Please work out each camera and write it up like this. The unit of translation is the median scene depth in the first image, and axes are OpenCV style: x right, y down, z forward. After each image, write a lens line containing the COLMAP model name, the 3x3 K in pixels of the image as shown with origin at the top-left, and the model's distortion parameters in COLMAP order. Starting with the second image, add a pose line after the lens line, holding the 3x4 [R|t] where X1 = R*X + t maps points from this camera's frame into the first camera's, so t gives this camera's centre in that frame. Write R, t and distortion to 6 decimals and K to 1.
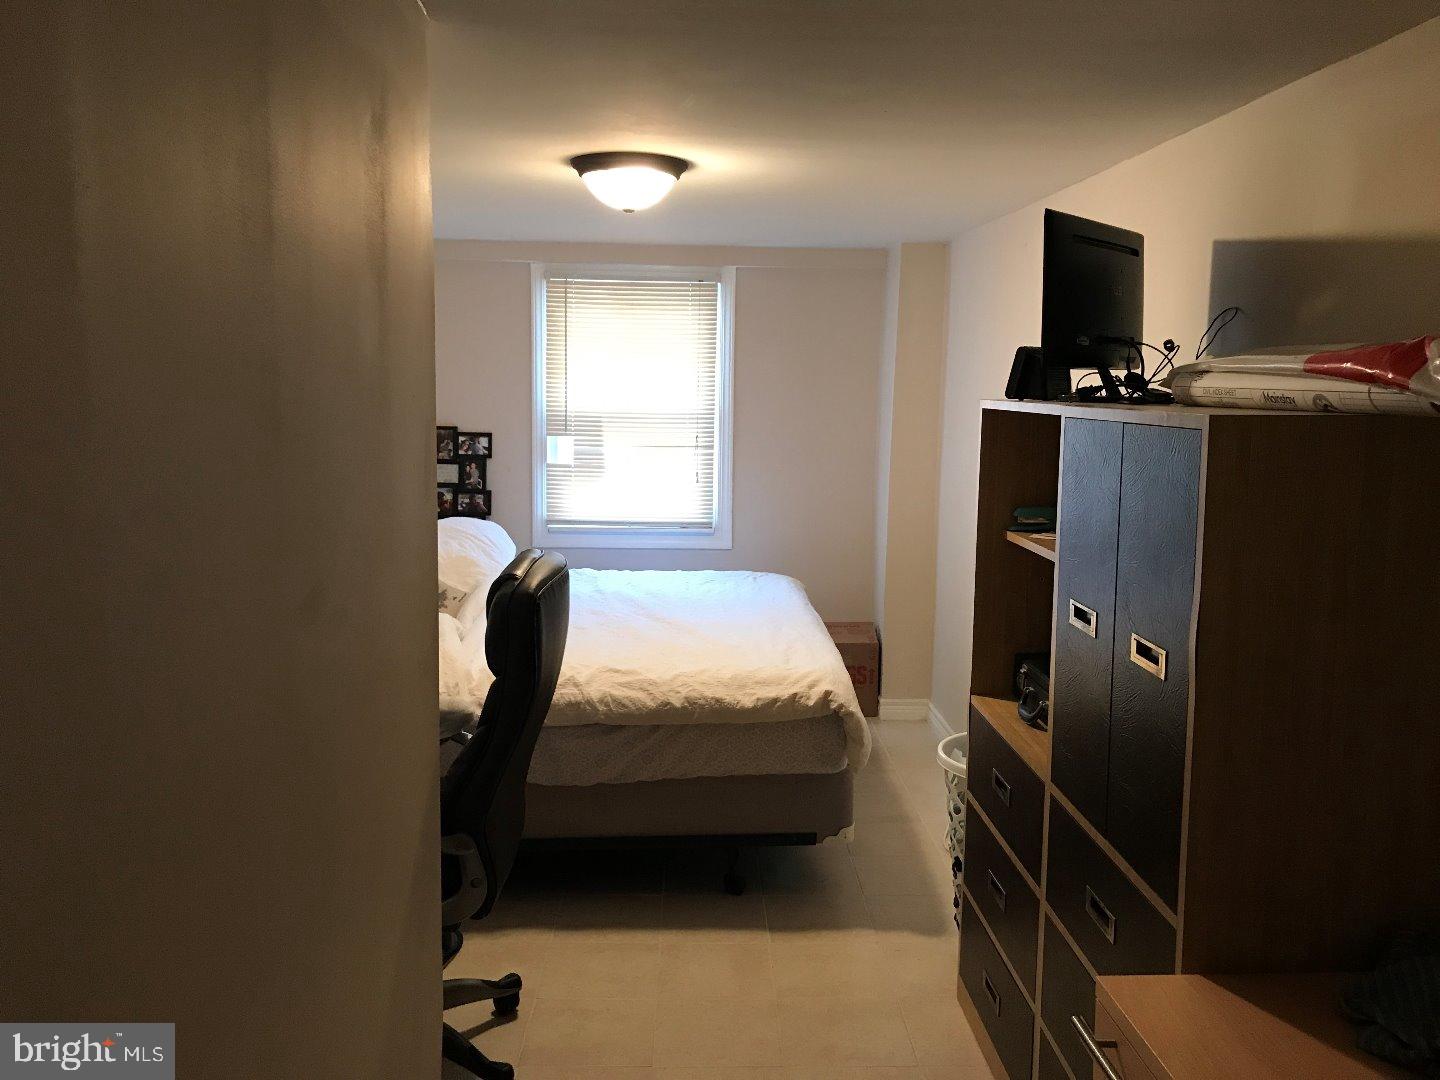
lens RADIAL K [[1202.8, 0, 724.8], [0, 1202.8, 520.9], [0, 0, 1]] dist [-0.003770, -0.001300]
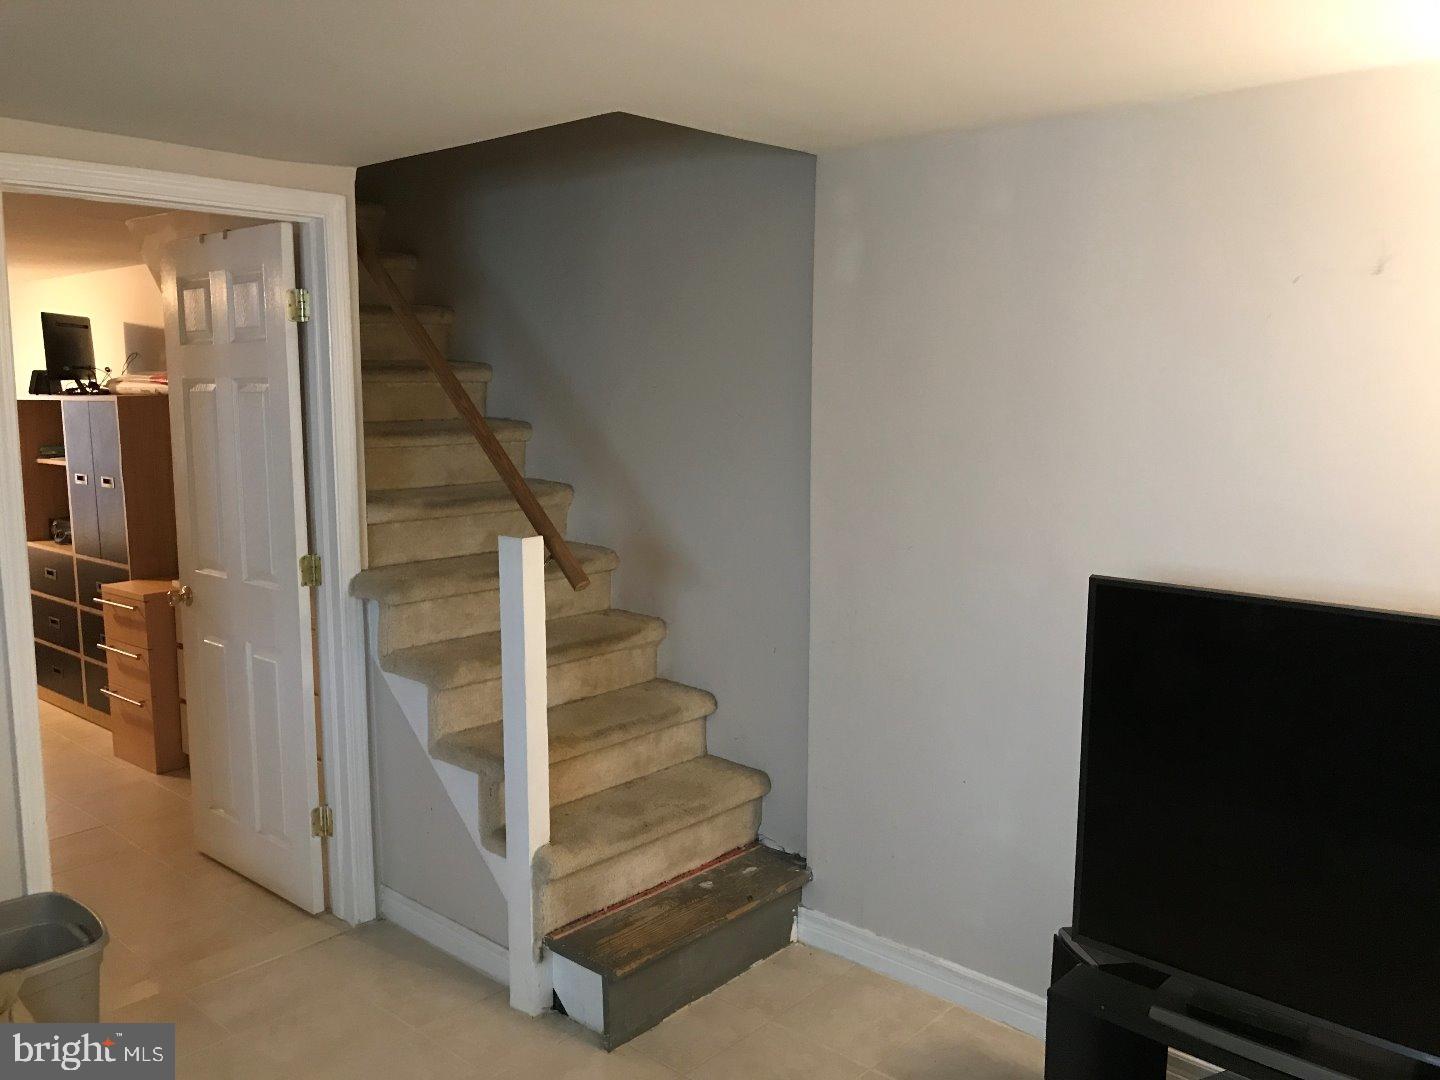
lens RADIAL K [[1185.3, 0, 720.0], [0, 1185.3, 540.0], [0, 0, 1]] dist [0.011423, 0.002848]
pose [[0.701651, -0.108473, 0.704215, -0.329890], [0.096660, 0.993698, 0.056755, 0.120278], [-0.705934, 0.028247, 0.707714, -1.057481]]
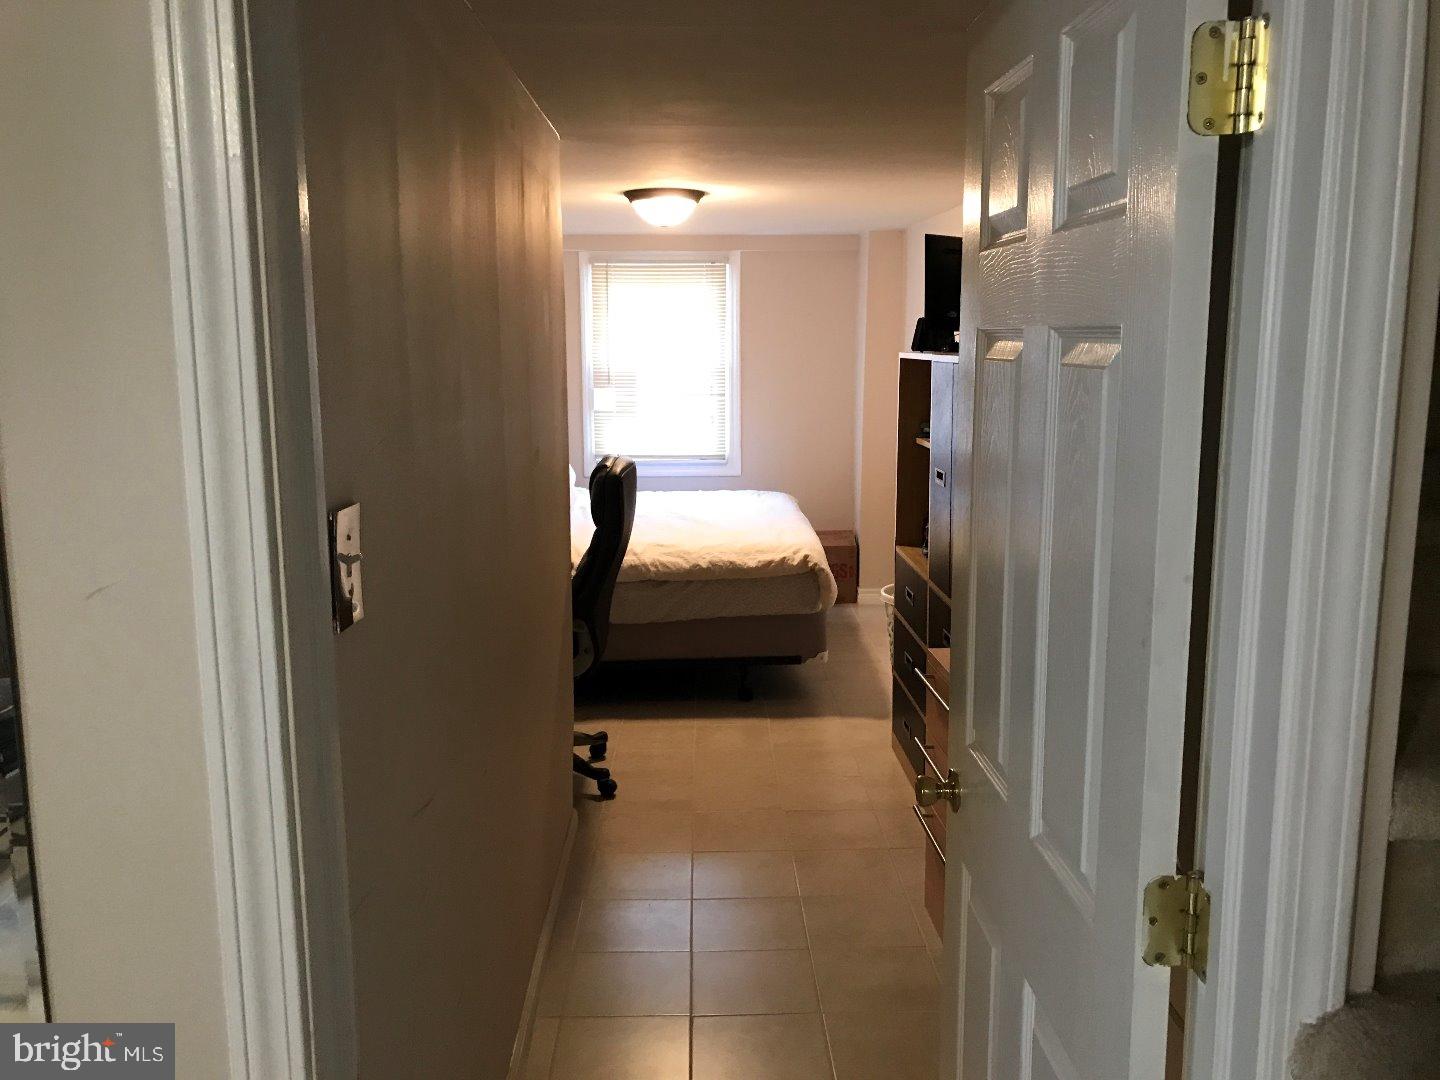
lens RADIAL K [[1185.3, 0, 720.0], [0, 1185.3, 540.0], [0, 0, 1]] dist [0.011423, 0.002848]
pose [[0.999743, -0.016724, -0.015307, 0.002636], [0.017480, 0.998563, 0.050661, 0.048305], [0.014438, -0.050915, 0.998599, -0.441817]]
